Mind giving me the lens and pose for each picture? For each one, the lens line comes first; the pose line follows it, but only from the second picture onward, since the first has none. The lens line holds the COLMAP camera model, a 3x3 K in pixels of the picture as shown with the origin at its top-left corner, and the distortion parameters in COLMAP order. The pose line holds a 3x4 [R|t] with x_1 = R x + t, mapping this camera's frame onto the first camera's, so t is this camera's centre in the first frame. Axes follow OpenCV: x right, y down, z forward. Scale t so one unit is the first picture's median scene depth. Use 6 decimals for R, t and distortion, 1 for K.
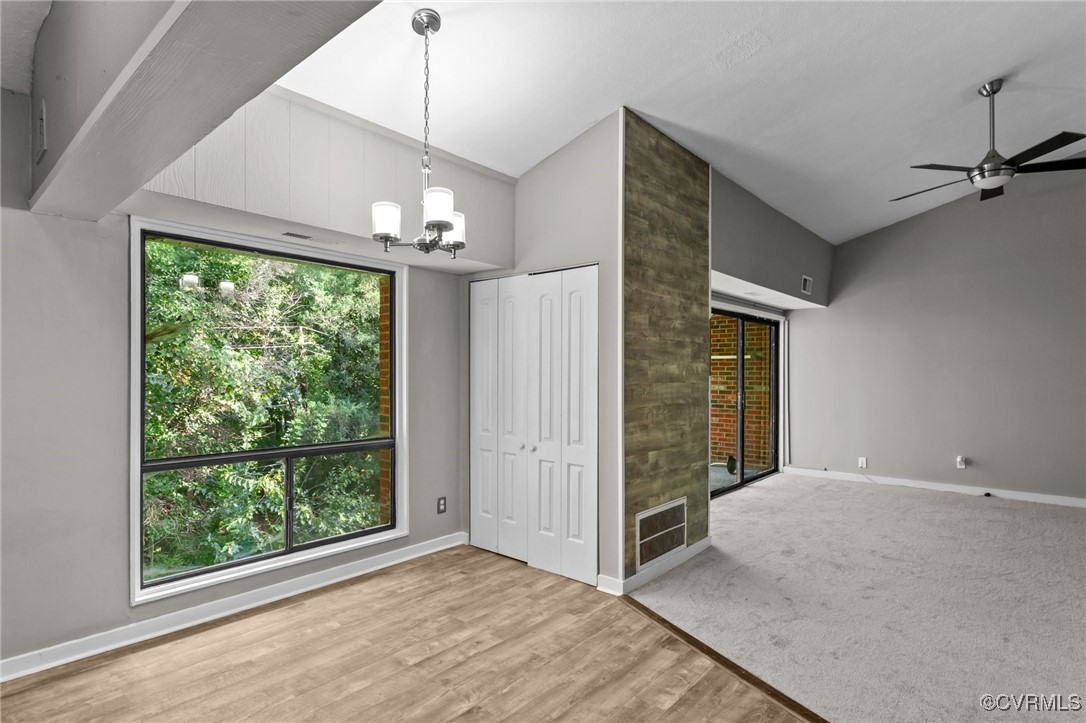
lens RADIAL K [[555.2, 0, 548.3], [0, 555.2, 378.4], [0, 0, 1]] dist [-0.001024, 0.001828]
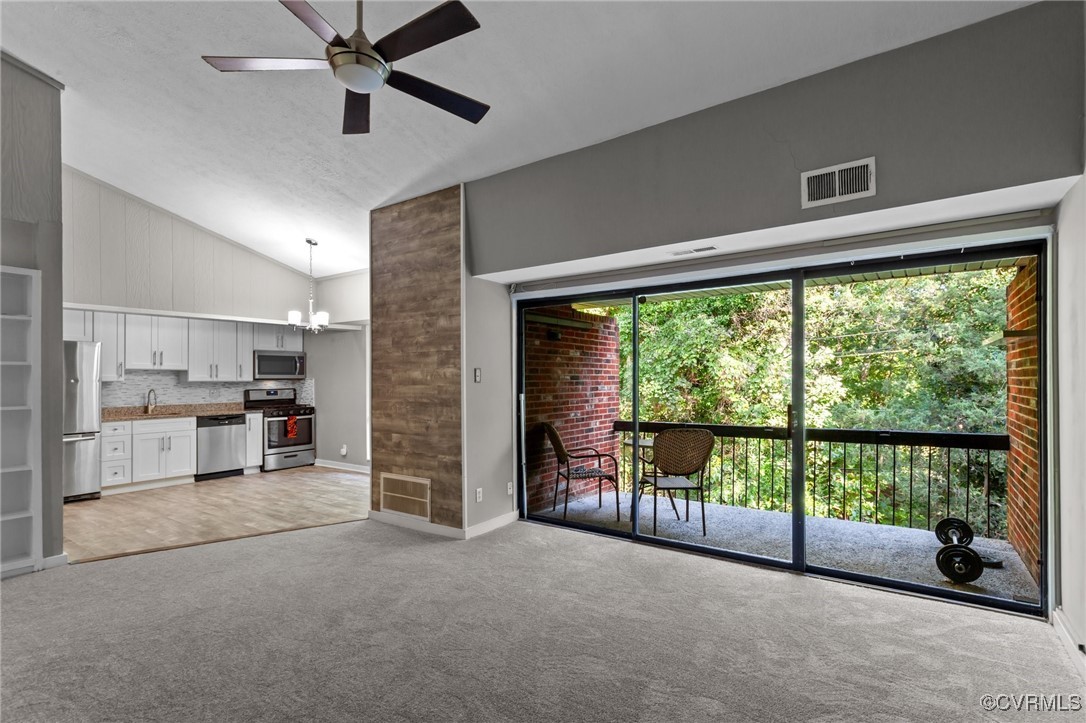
lens RADIAL K [[520.0, 0, 548.7], [0, 520.0, 376.6], [0, 0, 1]] dist [0.003389, 0.001223]
pose [[0.101399, -0.007695, -0.994816, 1.483429], [-0.000894, 0.999969, -0.007826, -0.003312], [0.994845, 0.001683, 0.101389, 1.207393]]
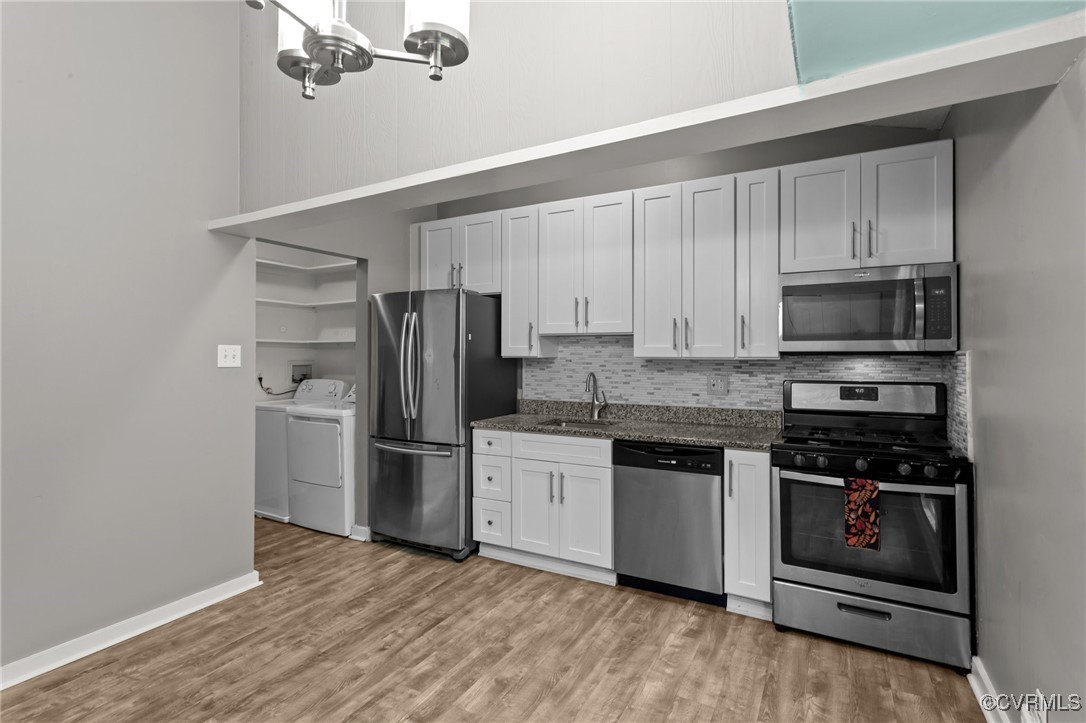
lens RADIAL K [[515.4, 0, 548.2], [0, 515.4, 352.8], [0, 0, 1]] dist [0.001044, 0.001225]
pose [[-0.978389, -0.003225, -0.206749, -0.191373], [-0.003432, 0.999994, 0.000643, -0.008268], [0.206745, 0.001339, -0.978394, 0.919931]]
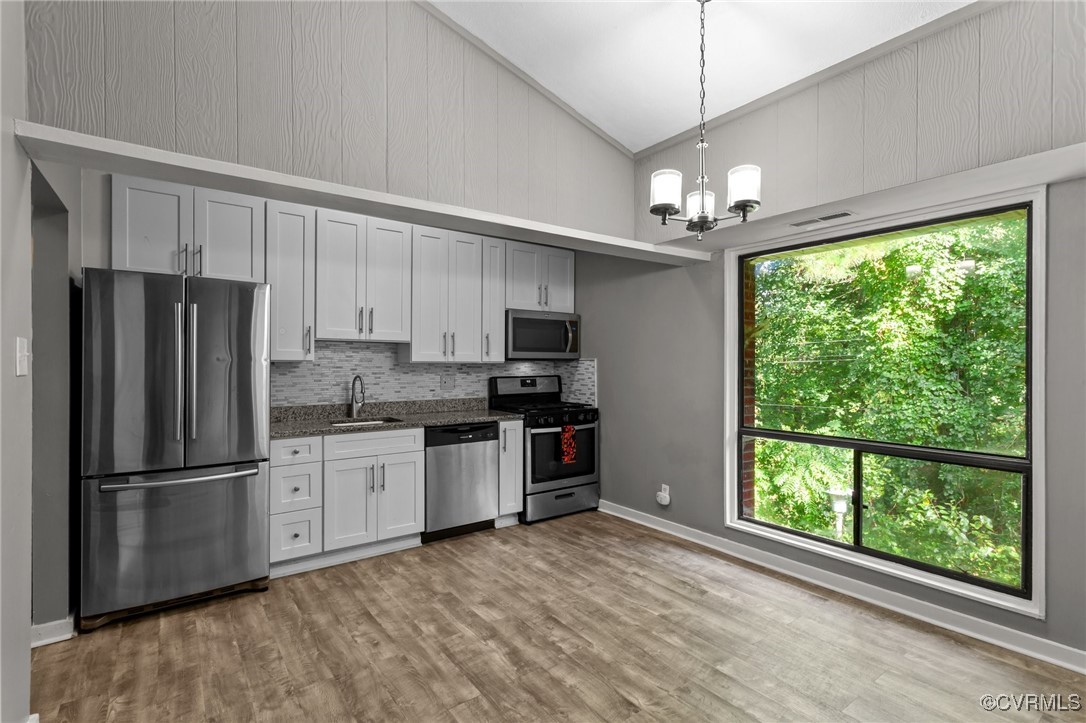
lens RADIAL K [[515.0, 0, 547.4], [0, 515.0, 364.2], [0, 0, 1]] dist [0.001521, 0.001371]
pose [[-0.224961, -0.000544, -0.974368, 0.452830], [-0.008214, 0.999965, 0.001338, 0.000862], [0.974333, 0.008304, -0.224958, 0.616629]]
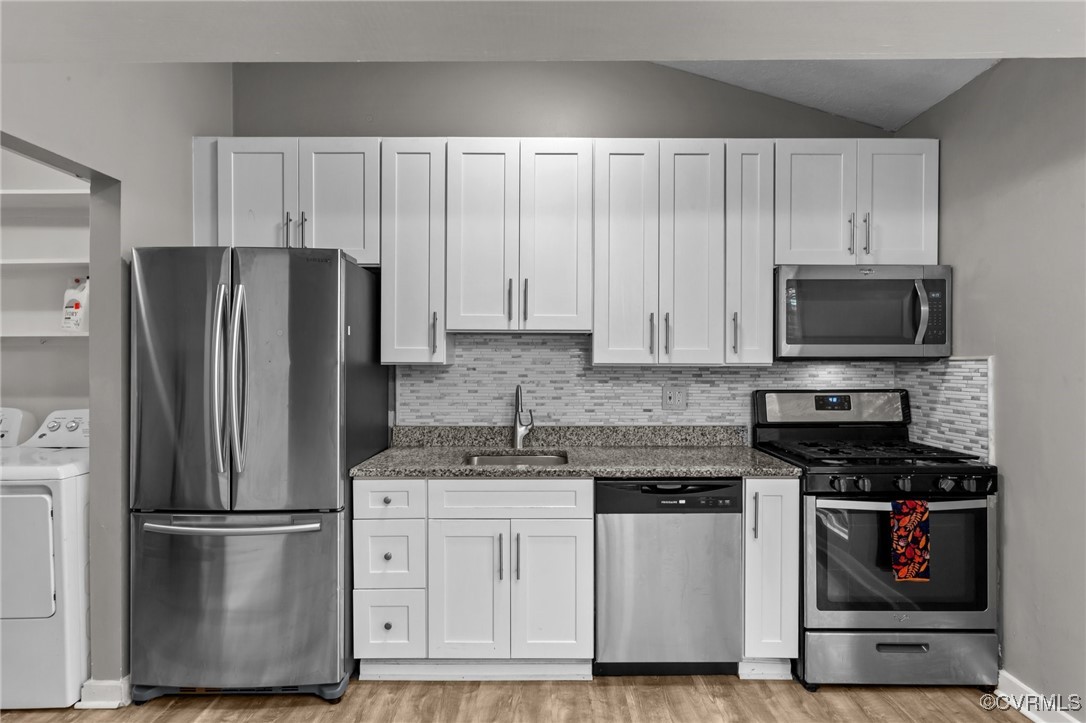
lens RADIAL K [[552.9, 0, 546.7], [0, 552.9, 366.0], [0, 0, 1]] dist [-0.003001, 0.001684]
pose [[-0.760204, -0.000287, -0.649685, -0.018460], [-0.005994, 0.999960, 0.006572, -0.002062], [0.649657, 0.008890, -0.760176, 0.594056]]
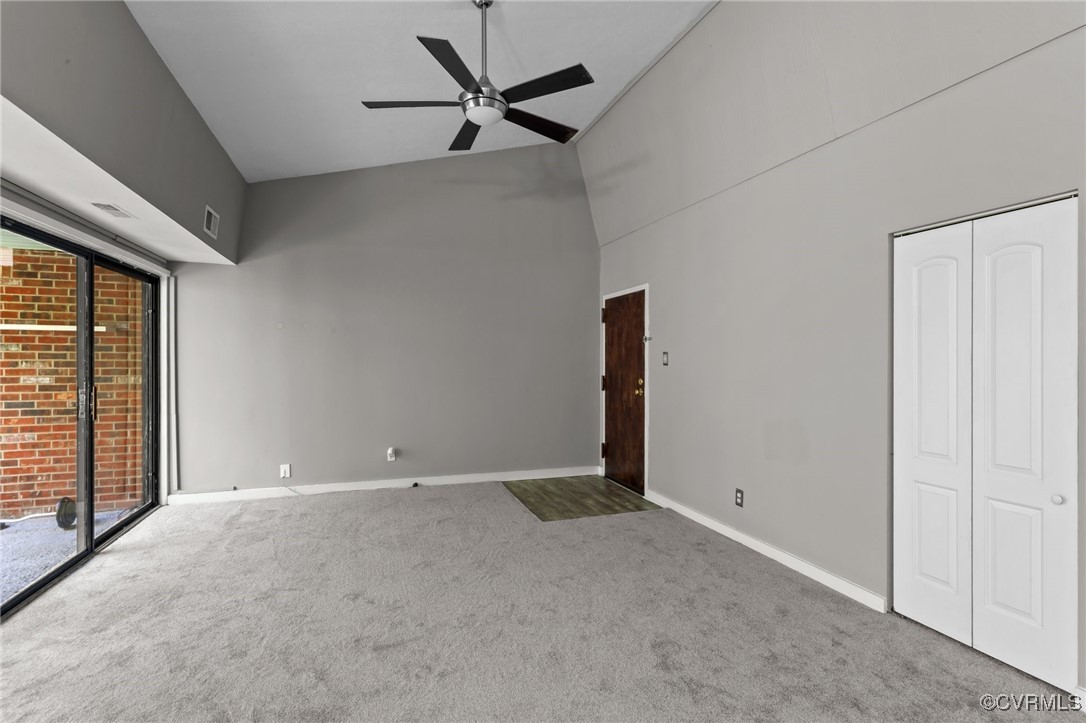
lens RADIAL K [[521.8, 0, 549.1], [0, 521.8, 363.5], [0, 0, 1]] dist [0.003887, 0.001671]
pose [[0.491592, -0.004986, 0.870811, 0.200590], [0.004315, 0.999985, 0.003290, -0.001011], [-0.870815, 0.002140, 0.491606, 0.575780]]
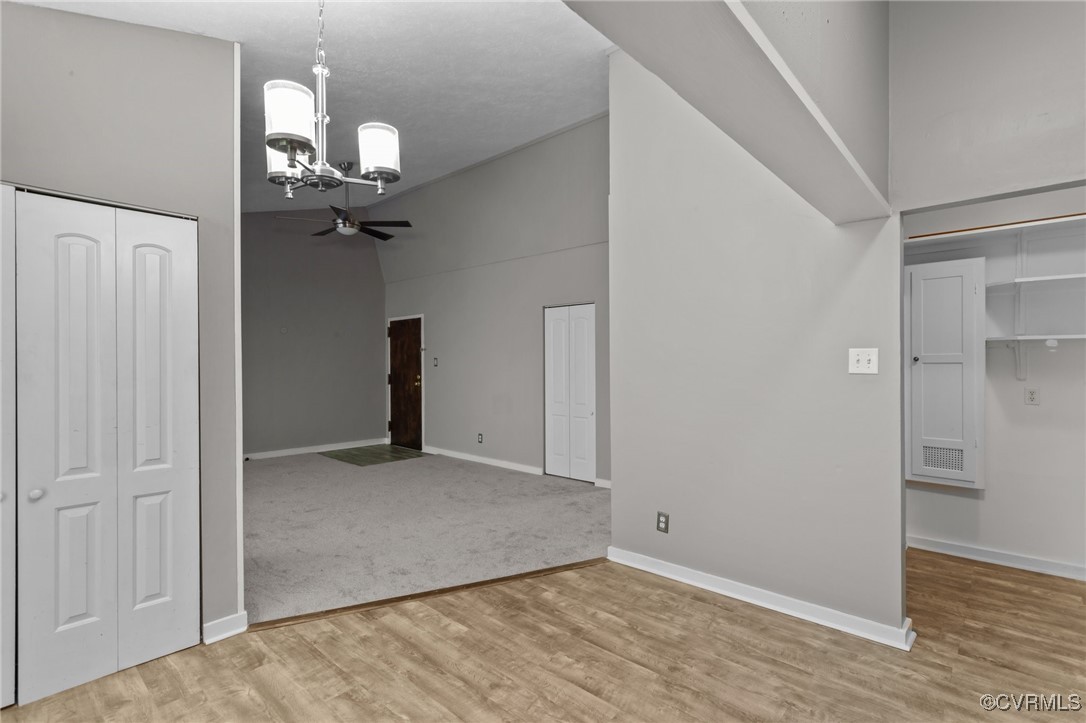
lens RADIAL K [[512.5, 0, 551.5], [0, 512.5, 361.3], [0, 0, 1]] dist [0.001087, 0.000554]
pose [[0.018713, -0.000316, 0.999825, -0.559541], [0.011785, 0.999931, 0.000096, -0.005596], [-0.999755, 0.011781, 0.018715, 0.461542]]
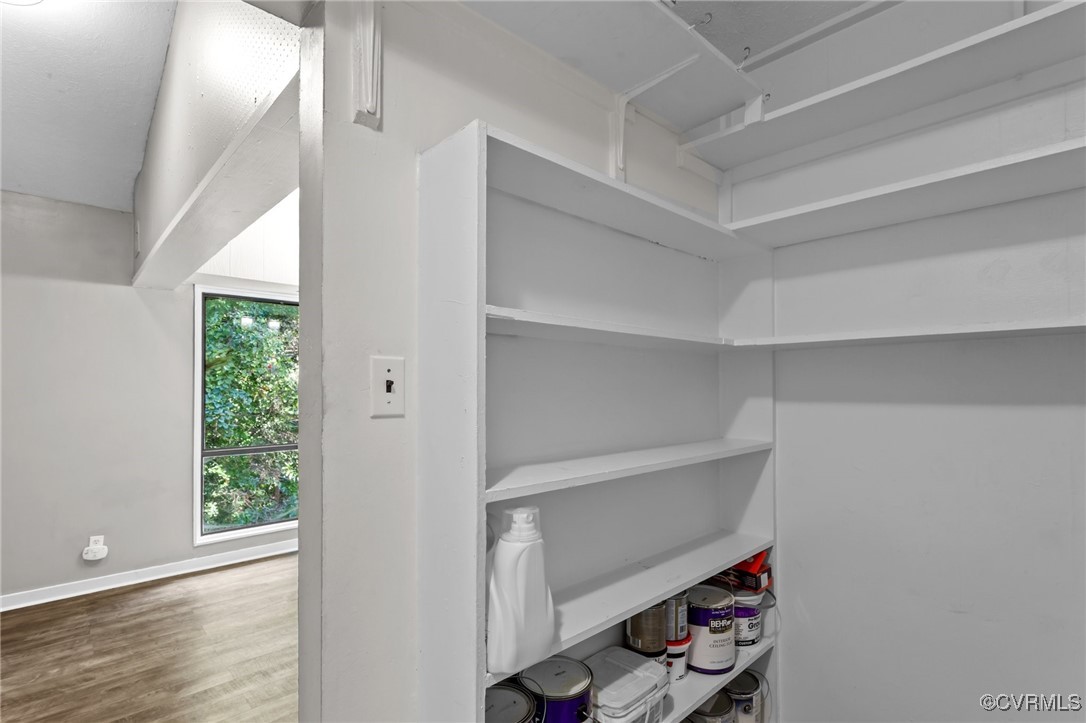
lens RADIAL K [[517.7, 0, 548.0], [0, 517.7, 383.1], [0, 0, 1]] dist [0.001895, 0.000520]
pose [[0.995033, -0.006419, -0.099339, 0.241542], [0.004789, 0.999850, -0.016635, 0.000166], [0.099431, 0.016076, 0.994915, -0.213054]]
